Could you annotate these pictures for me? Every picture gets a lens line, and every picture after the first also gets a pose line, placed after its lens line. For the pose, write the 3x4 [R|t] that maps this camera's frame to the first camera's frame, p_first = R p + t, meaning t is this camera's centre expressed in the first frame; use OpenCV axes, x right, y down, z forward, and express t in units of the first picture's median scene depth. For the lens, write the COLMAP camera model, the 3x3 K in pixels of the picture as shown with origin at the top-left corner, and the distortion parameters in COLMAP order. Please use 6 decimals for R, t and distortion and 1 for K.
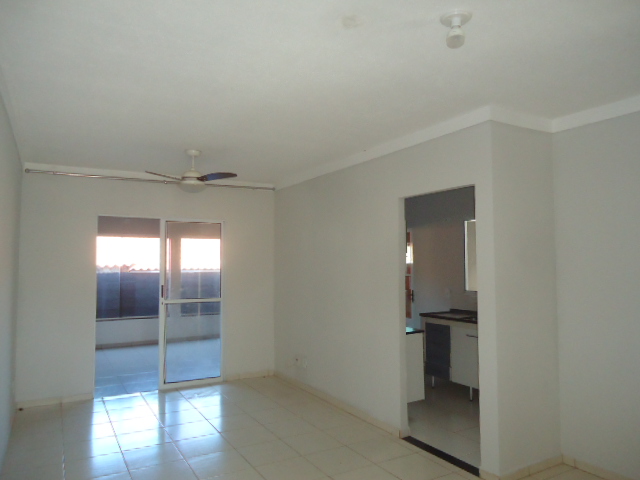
lens RADIAL K [[466.2, 0, 320.0], [0, 466.2, 240.0], [0, 0, 1]] dist [-0.008048, 0.008669]
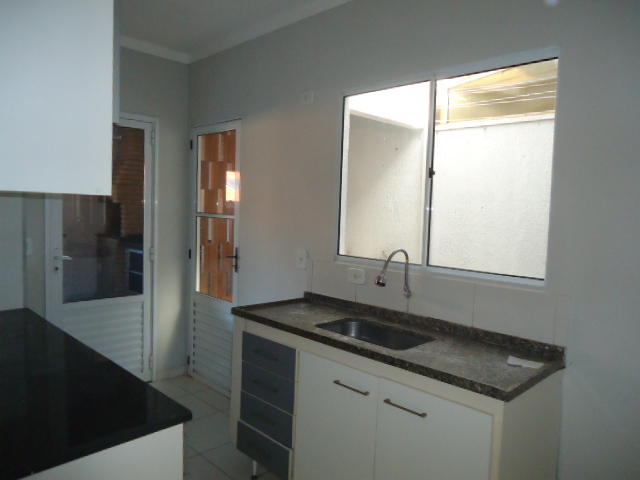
lens RADIAL K [[466.2, 0, 320.0], [0, 466.2, 240.0], [0, 0, 1]] dist [-0.008048, 0.008669]
pose [[0.964079, 0.024570, 0.264476, 0.170336], [-0.055743, 0.992254, 0.111013, 0.042955], [-0.259700, -0.121768, 0.957982, 0.557233]]
